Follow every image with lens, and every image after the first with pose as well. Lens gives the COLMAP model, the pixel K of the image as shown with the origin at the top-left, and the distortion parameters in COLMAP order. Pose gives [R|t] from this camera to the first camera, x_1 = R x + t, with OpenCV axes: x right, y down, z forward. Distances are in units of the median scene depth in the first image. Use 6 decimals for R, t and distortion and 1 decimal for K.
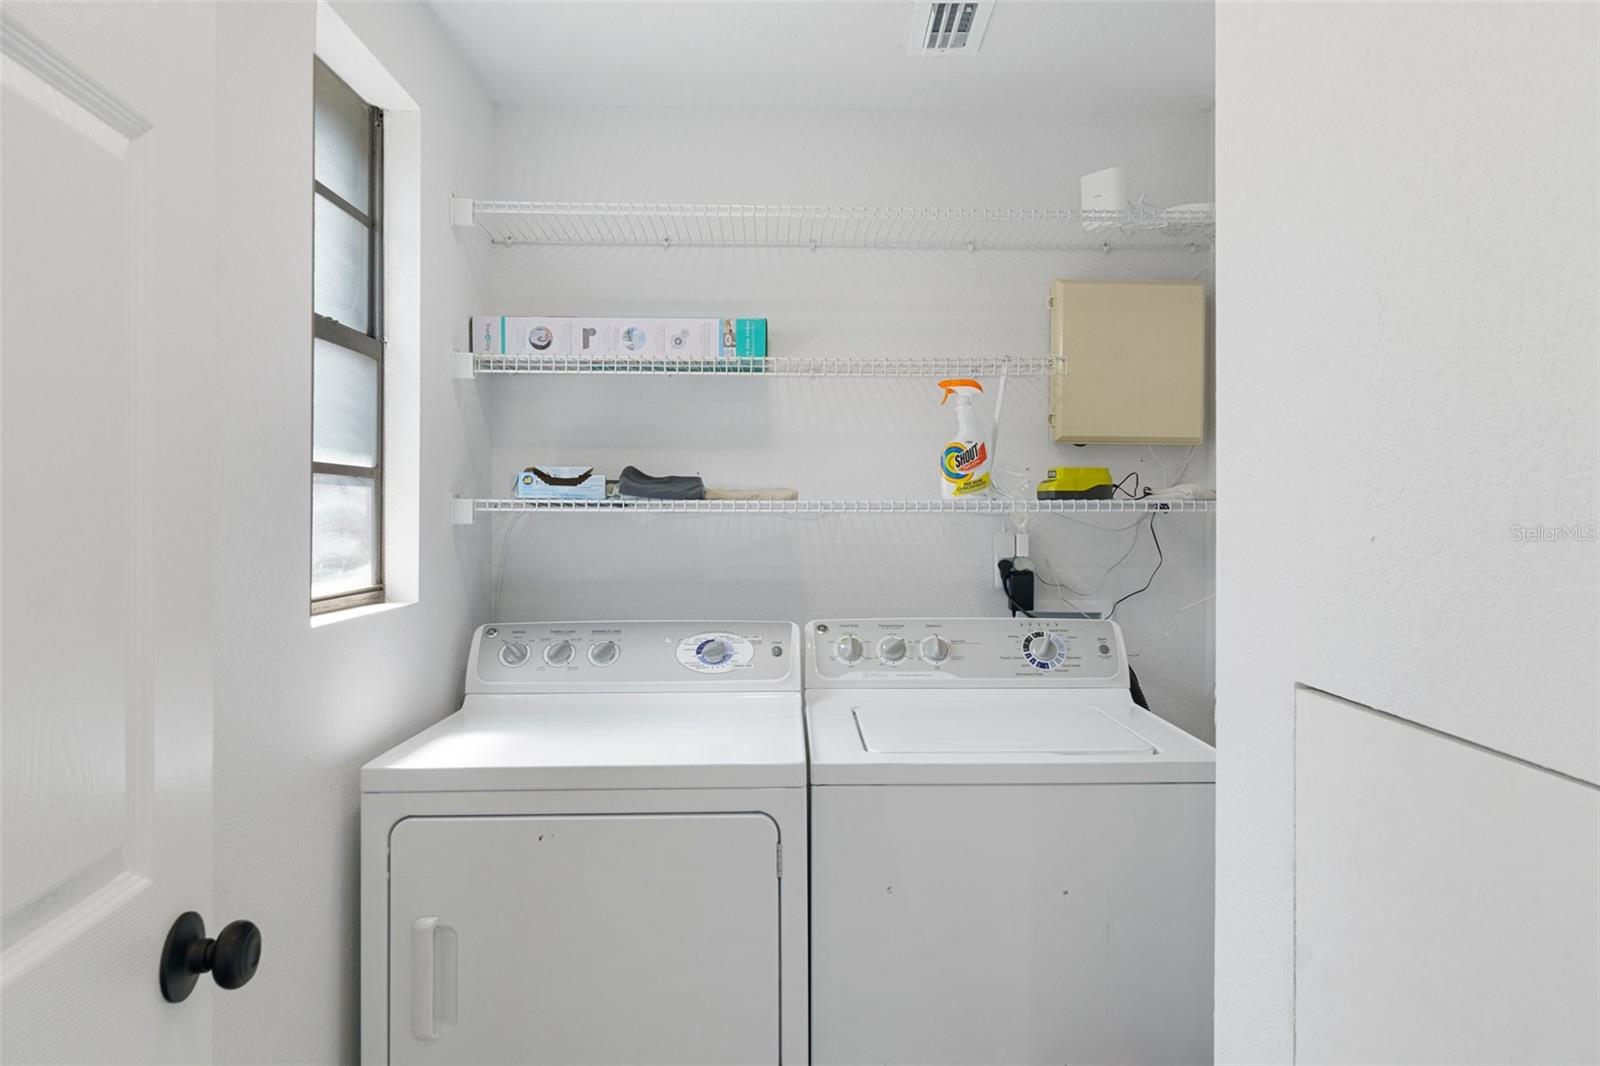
lens RADIAL K [[1034.7, 0, 806.8], [0, 1034.7, 525.6], [0, 0, 1]] dist [-0.004722, 0.002312]
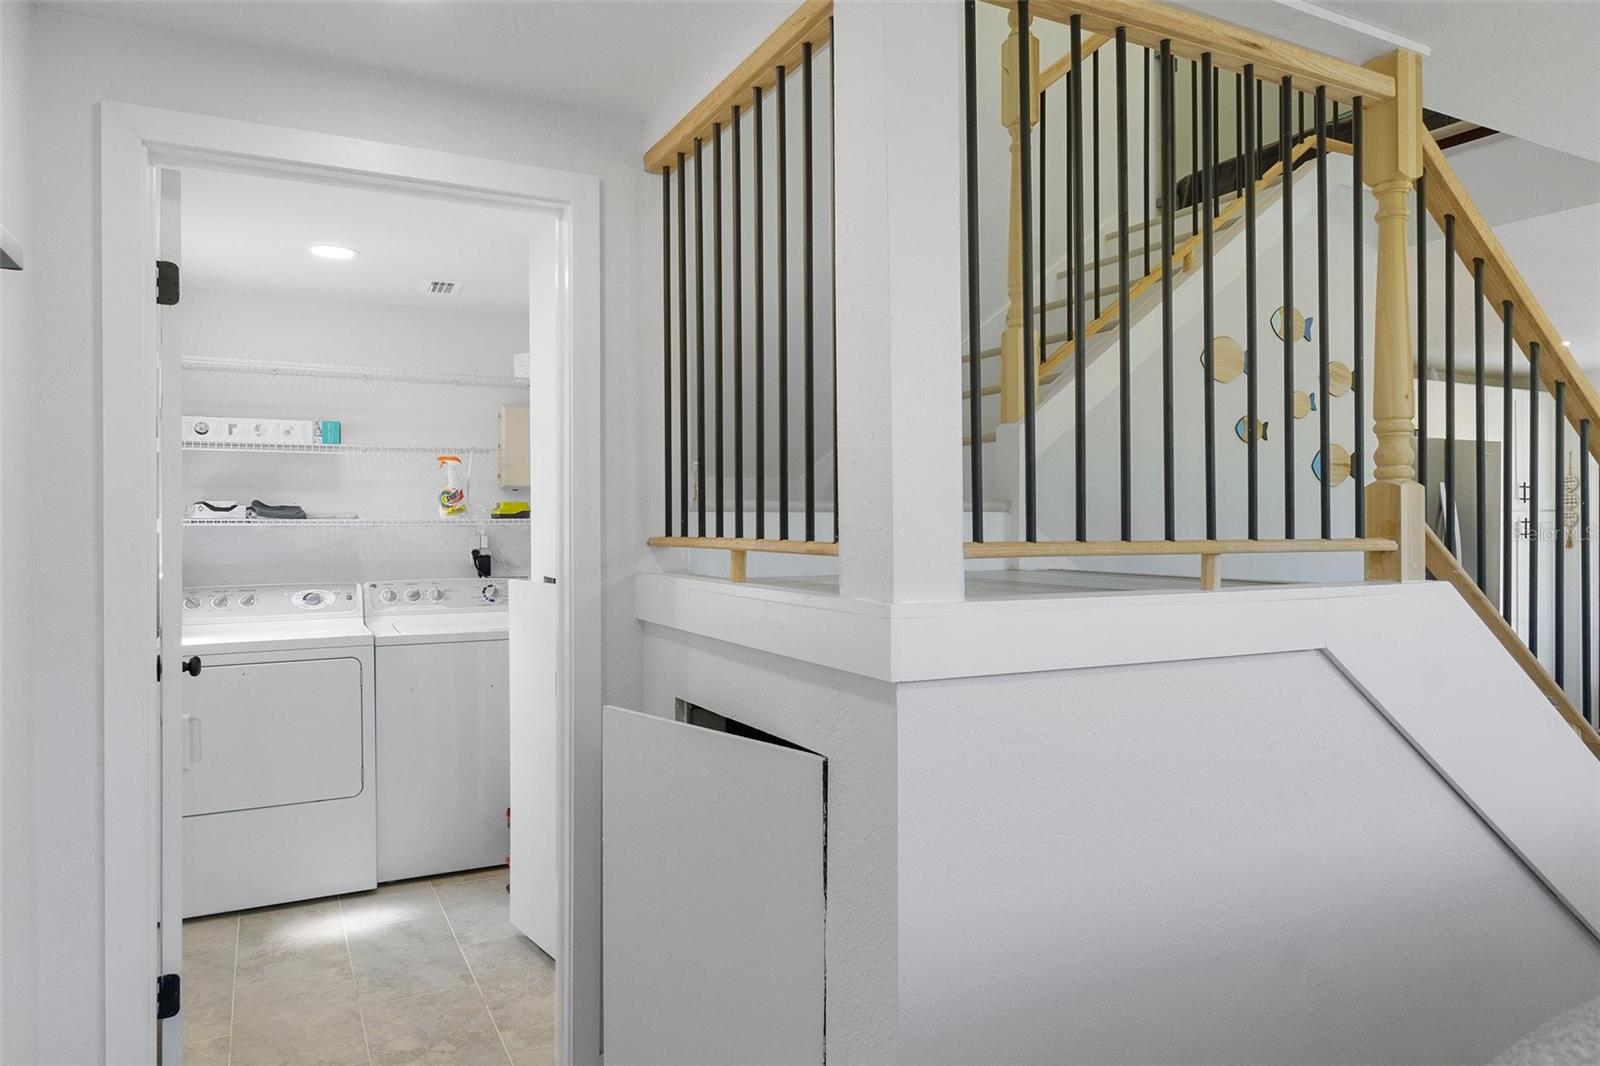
lens RADIAL K [[1034.7, 0, 806.8], [0, 1034.7, 525.6], [0, 0, 1]] dist [-0.004722, 0.002312]
pose [[0.901192, -0.004355, 0.433399, -0.090123], [0.007976, 0.999947, -0.006537, 0.006369], [-0.433348, 0.009348, 0.901178, -1.057300]]
